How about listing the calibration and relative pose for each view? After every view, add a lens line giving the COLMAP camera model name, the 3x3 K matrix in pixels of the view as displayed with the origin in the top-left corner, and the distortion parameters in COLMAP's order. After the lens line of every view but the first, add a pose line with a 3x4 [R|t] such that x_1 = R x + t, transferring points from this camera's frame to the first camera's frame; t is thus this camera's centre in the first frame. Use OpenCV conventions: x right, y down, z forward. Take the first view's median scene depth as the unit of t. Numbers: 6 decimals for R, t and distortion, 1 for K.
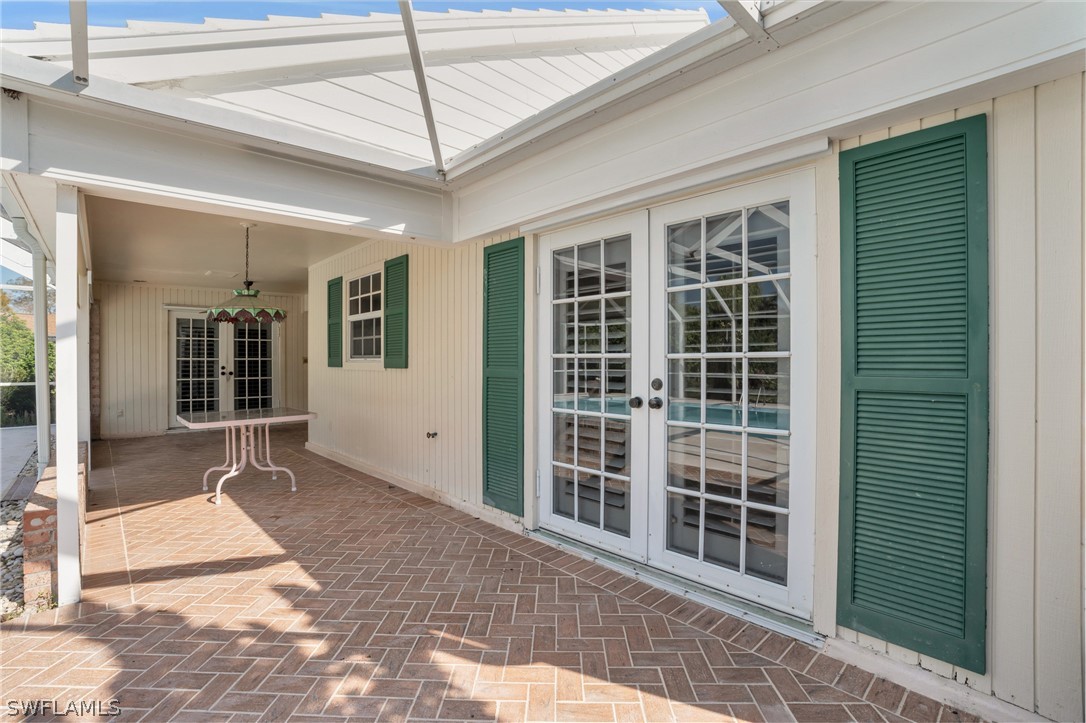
lens RADIAL K [[492.6, 0, 537.9], [0, 492.6, 360.5], [0, 0, 1]] dist [-0.030723, 0.001526]
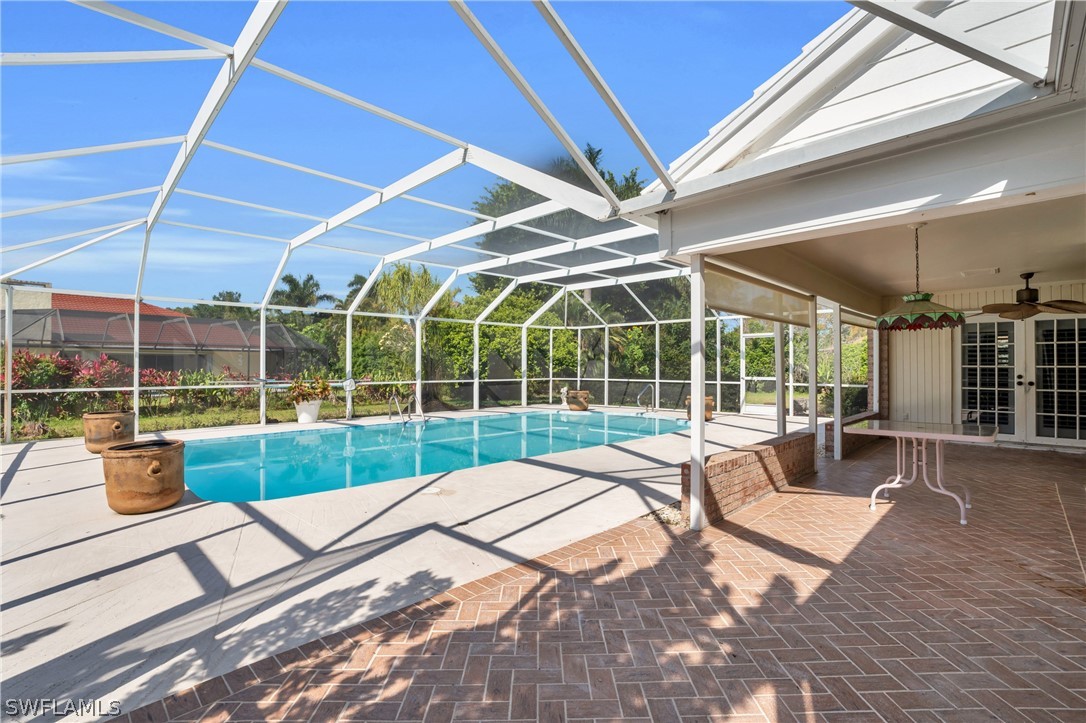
lens RADIAL K [[492.6, 0, 537.4], [0, 492.6, 361.4], [0, 0, 1]] dist [-0.030723, 0.001526]
pose [[0.041527, -0.006117, -0.999119, 0.395103], [-0.003999, 0.999972, -0.006288, -0.009116], [0.999129, 0.004257, 0.041502, 0.300564]]
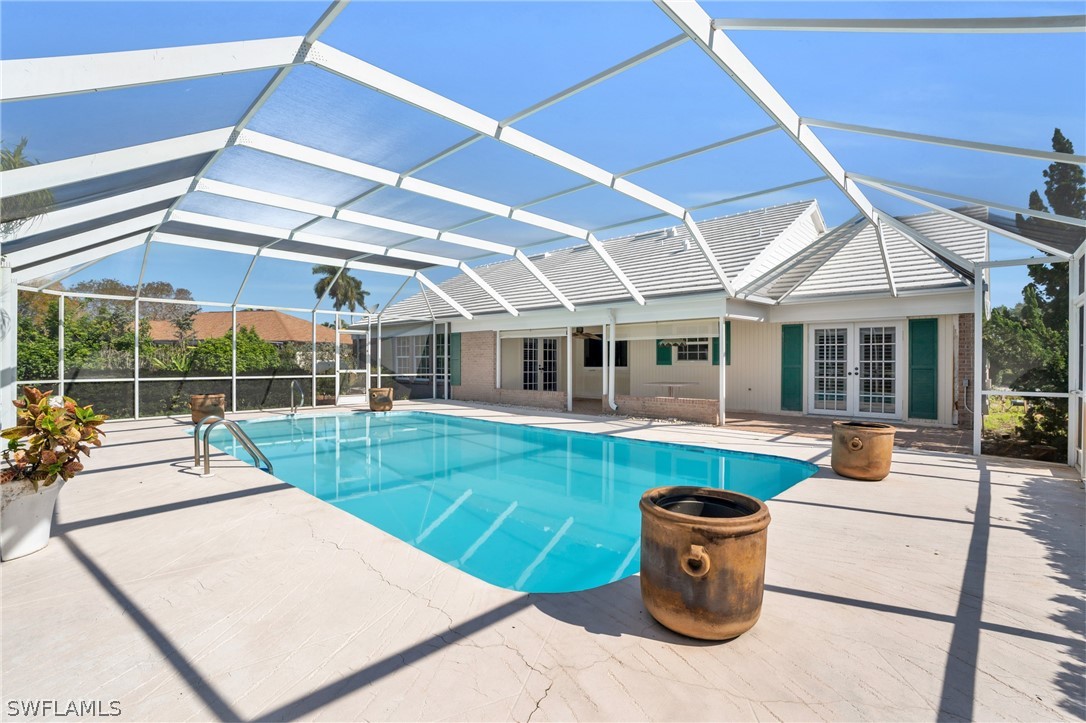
lens RADIAL K [[492.6, 0, 543.8], [0, 492.6, 358.2], [0, 0, 1]] dist [-0.030723, 0.001526]
pose [[0.999489, 0.004150, 0.031681, -1.747939], [-0.003905, 0.999962, -0.007775, 0.003061], [-0.031712, 0.007648, 0.999468, -2.049173]]
